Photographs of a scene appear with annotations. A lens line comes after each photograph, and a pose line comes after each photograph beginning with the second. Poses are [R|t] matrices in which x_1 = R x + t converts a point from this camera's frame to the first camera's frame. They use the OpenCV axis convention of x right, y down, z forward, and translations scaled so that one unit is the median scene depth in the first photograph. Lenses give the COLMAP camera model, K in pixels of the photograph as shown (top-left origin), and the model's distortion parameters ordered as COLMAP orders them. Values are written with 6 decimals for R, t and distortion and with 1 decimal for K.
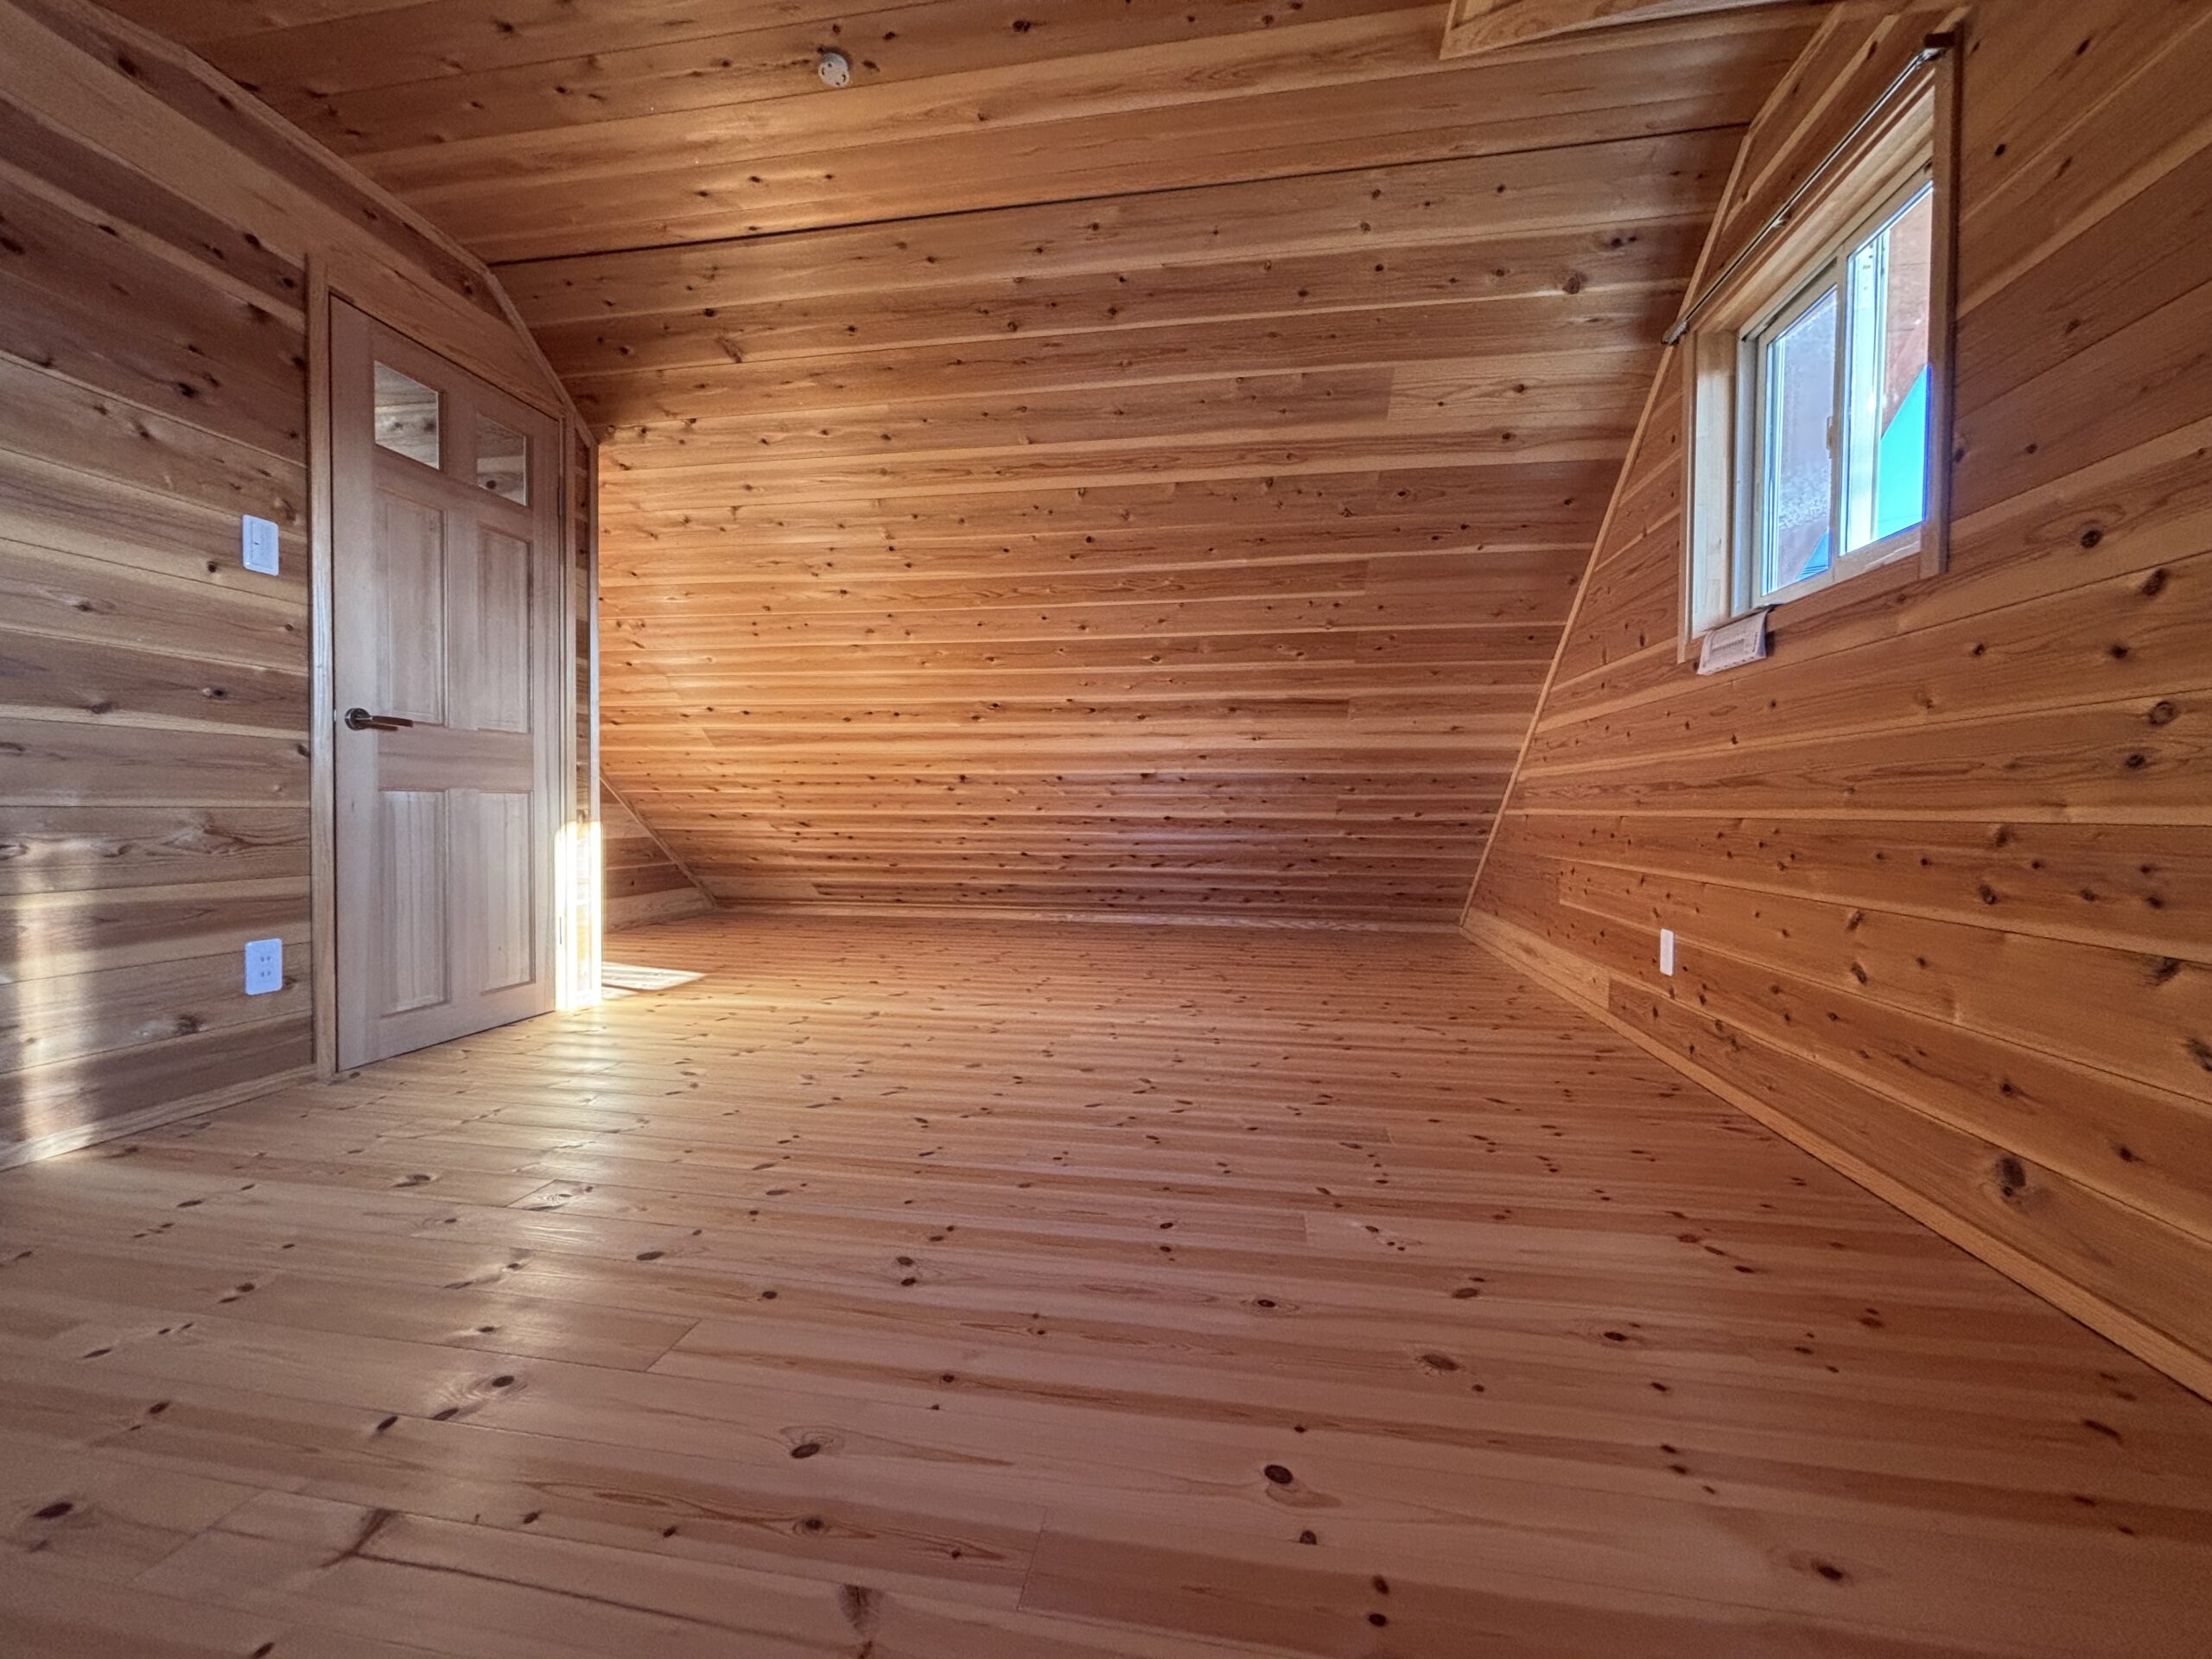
lens RADIAL K [[882.1, 0, 1098.9], [0, 882.1, 824.2], [0, 0, 1]] dist [0.007687, -0.002572]
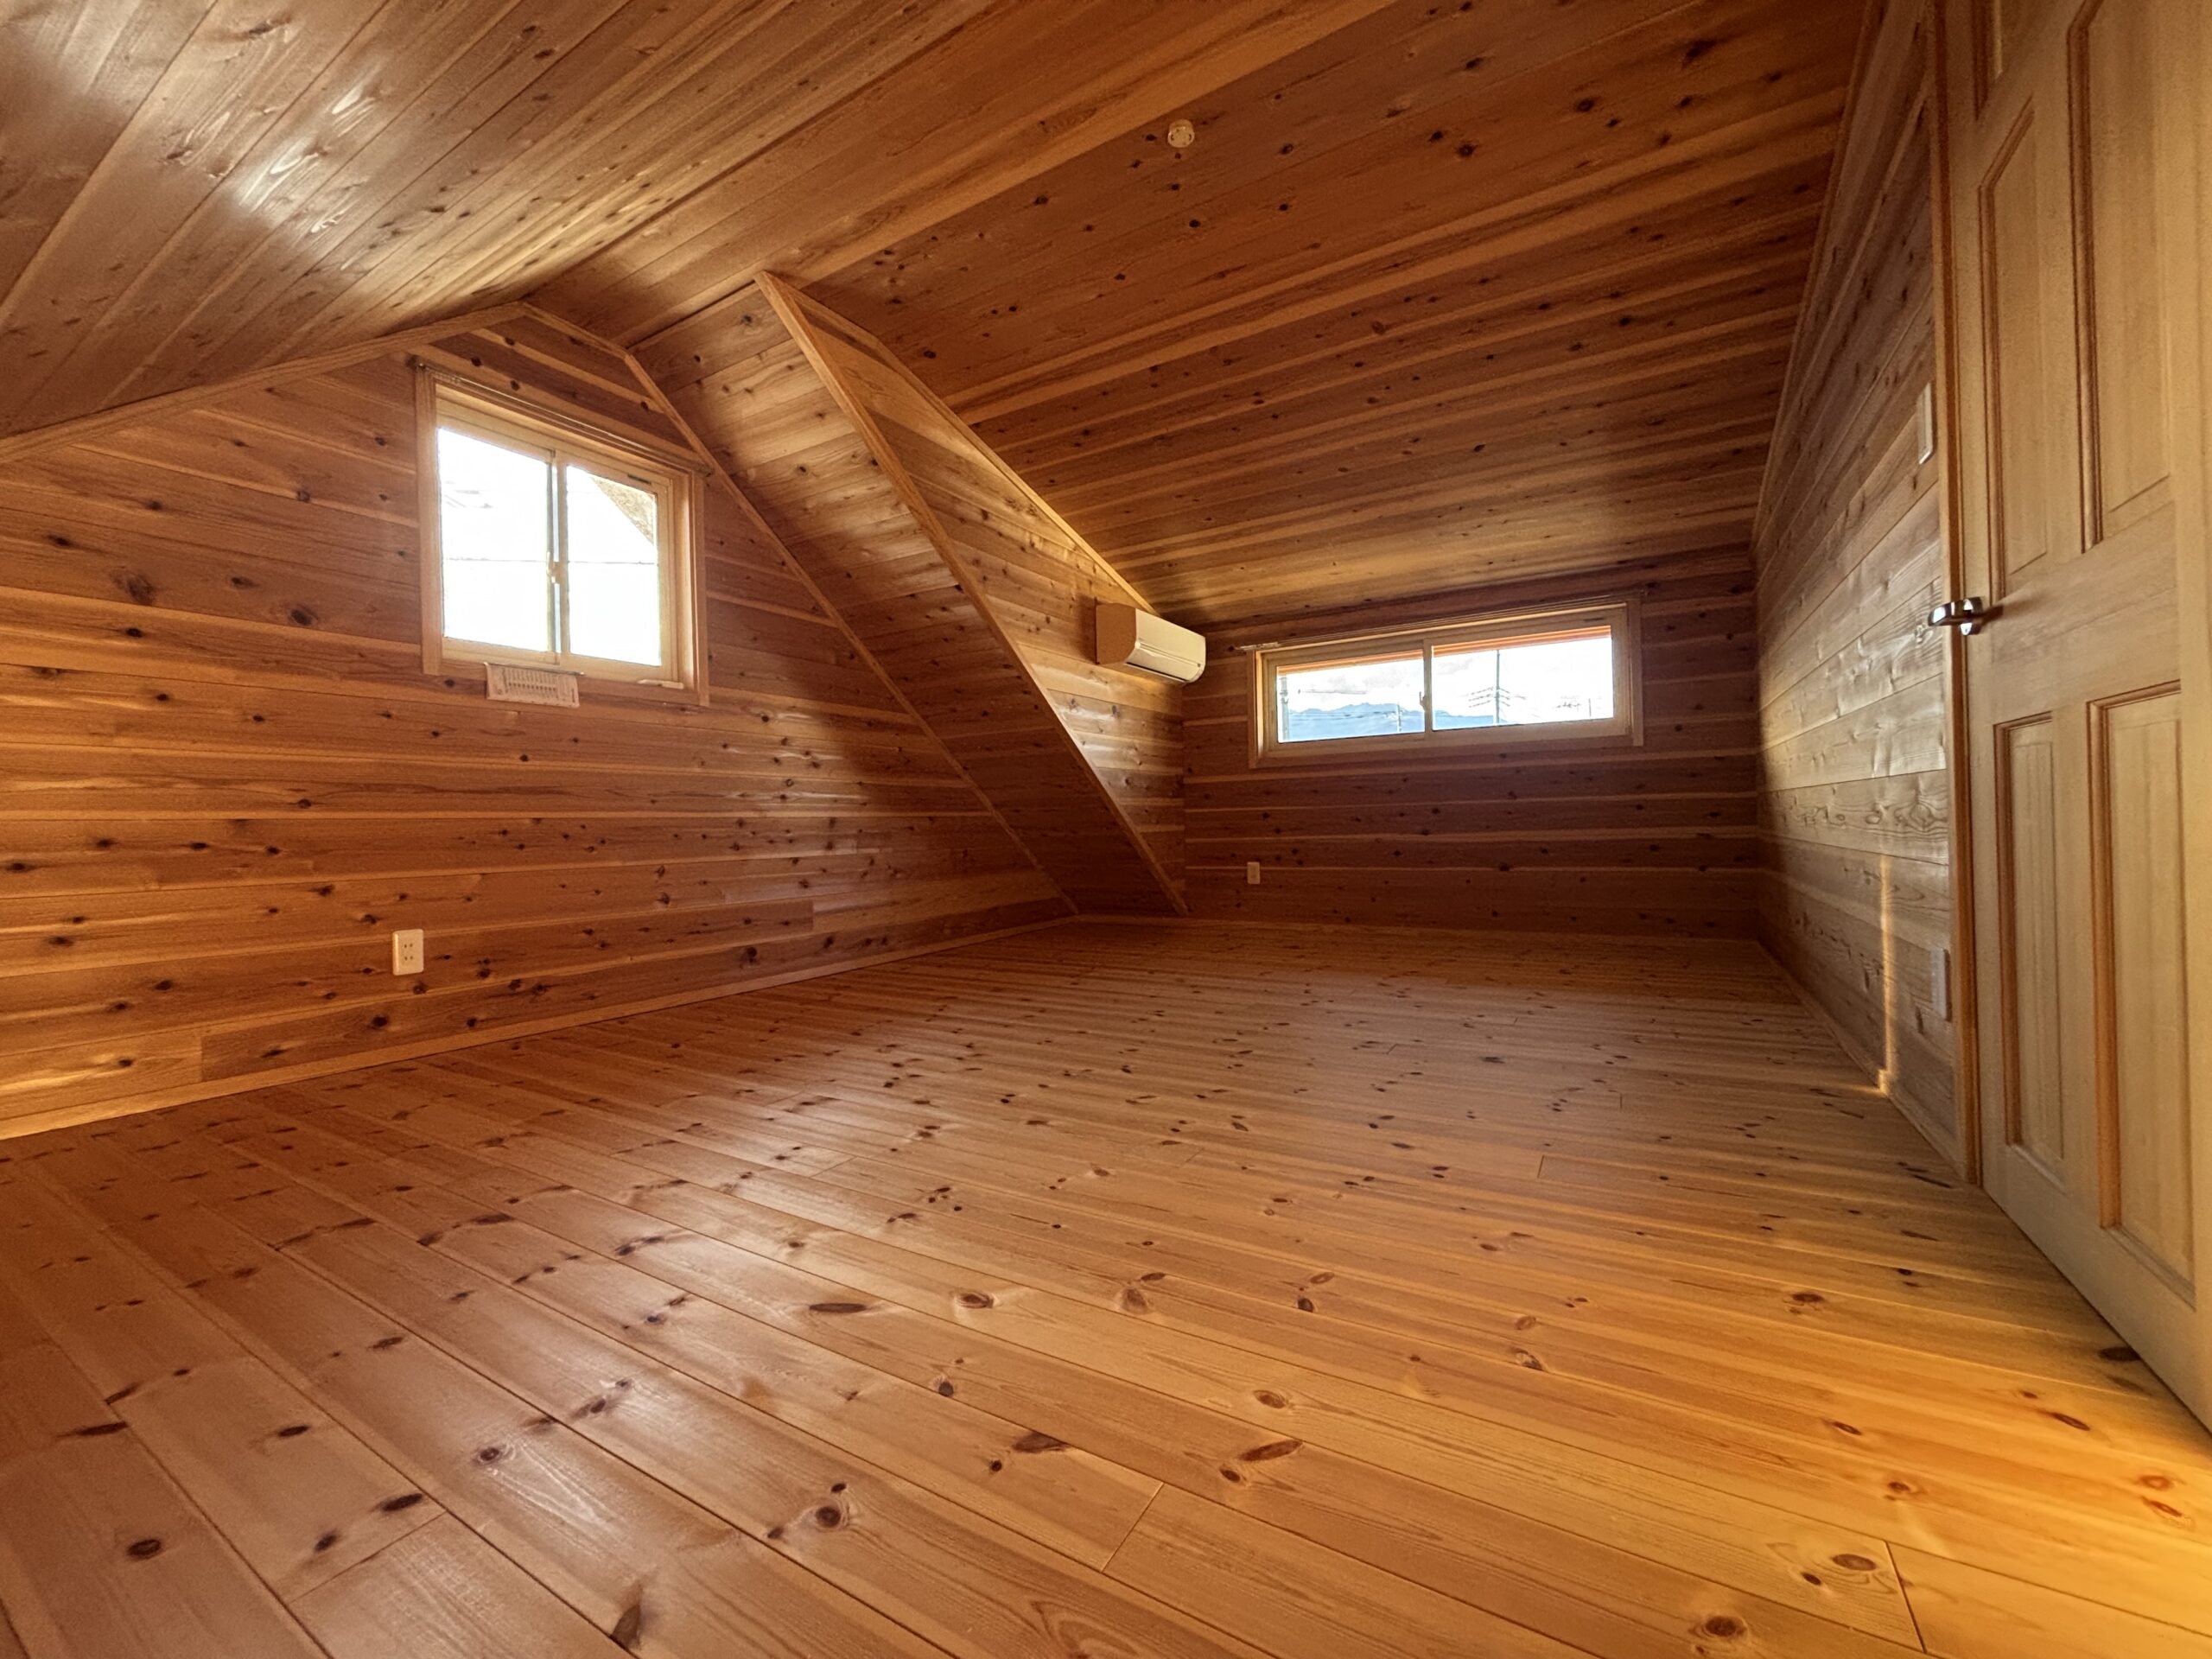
lens RADIAL K [[882.1, 0, 1087.4], [0, 882.1, 829.7], [0, 0, 1]] dist [0.007687, -0.002572]
pose [[-0.928060, 0.013635, 0.372182, -0.744066], [0.024287, 0.999418, 0.023949, -0.003270], [-0.371639, 0.031265, -0.927851, 2.644402]]
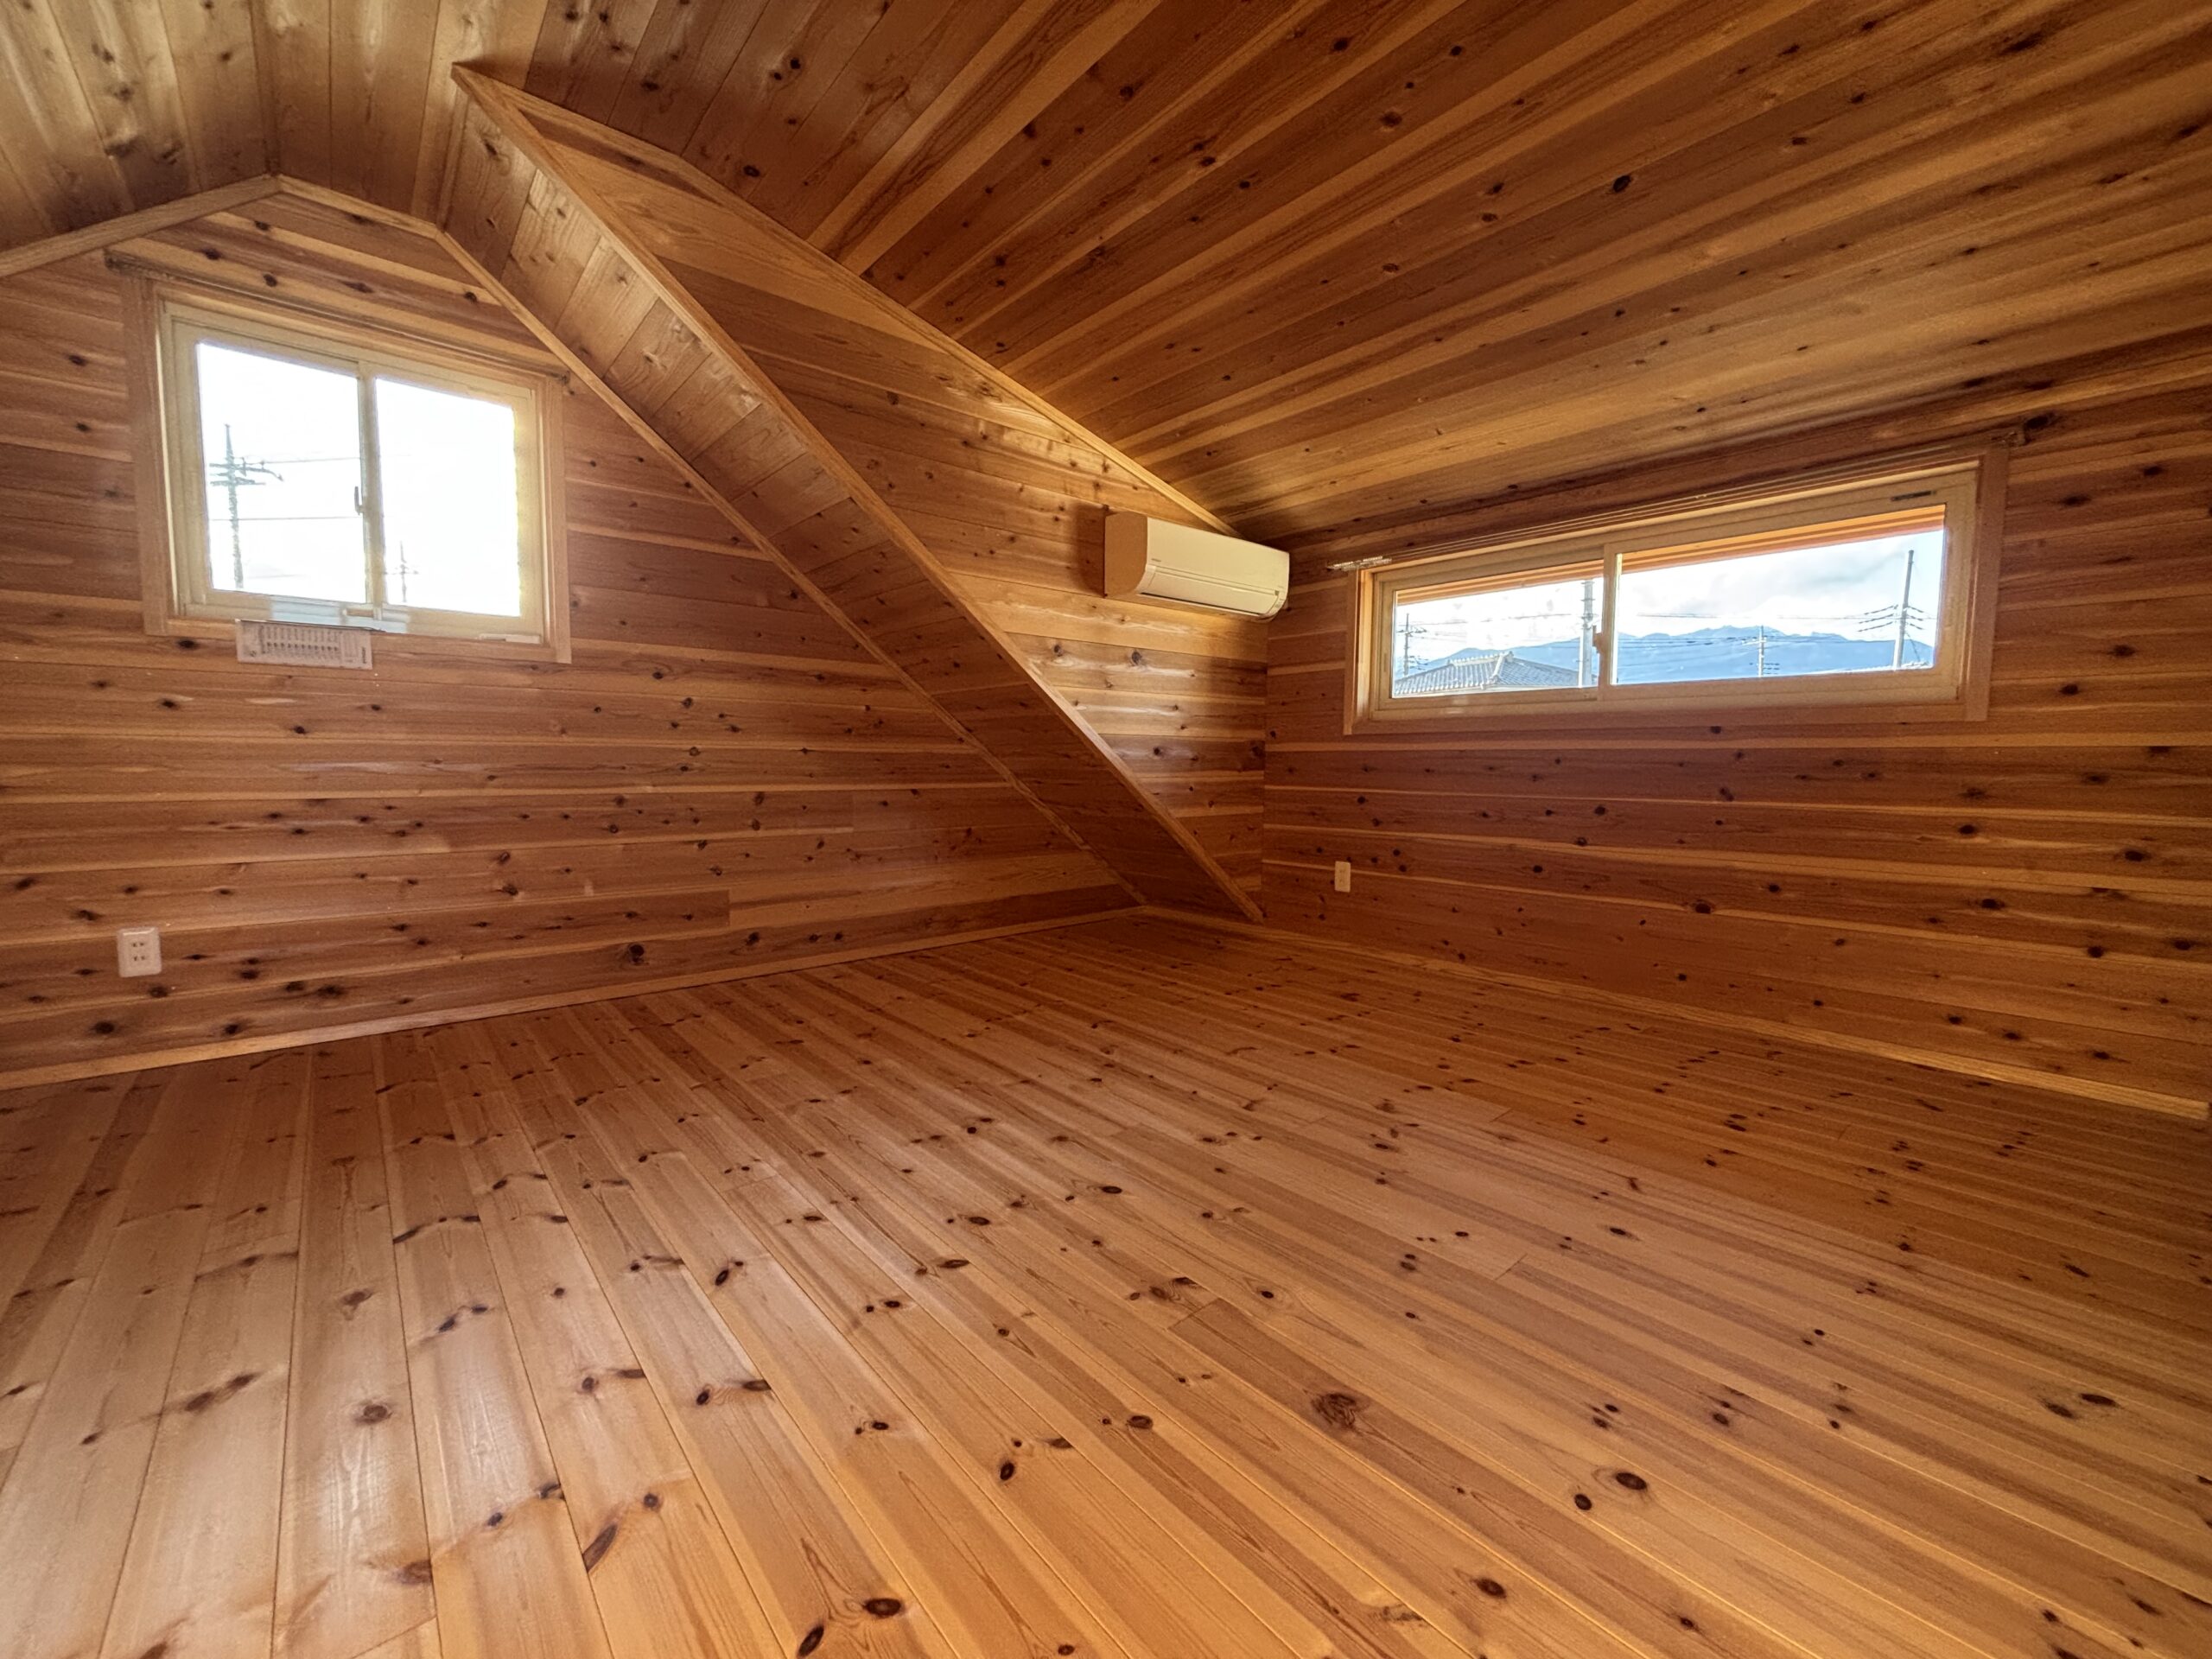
lens RADIAL K [[882.1, 0, 1095.4], [0, 882.1, 826.8], [0, 0, 1]] dist [0.007687, -0.002572]
pose [[-0.768720, -0.059729, 0.636790, -1.099589], [0.000633, 0.995558, 0.094146, -0.110230], [-0.639585, 0.072775, -0.765268, 1.699015]]
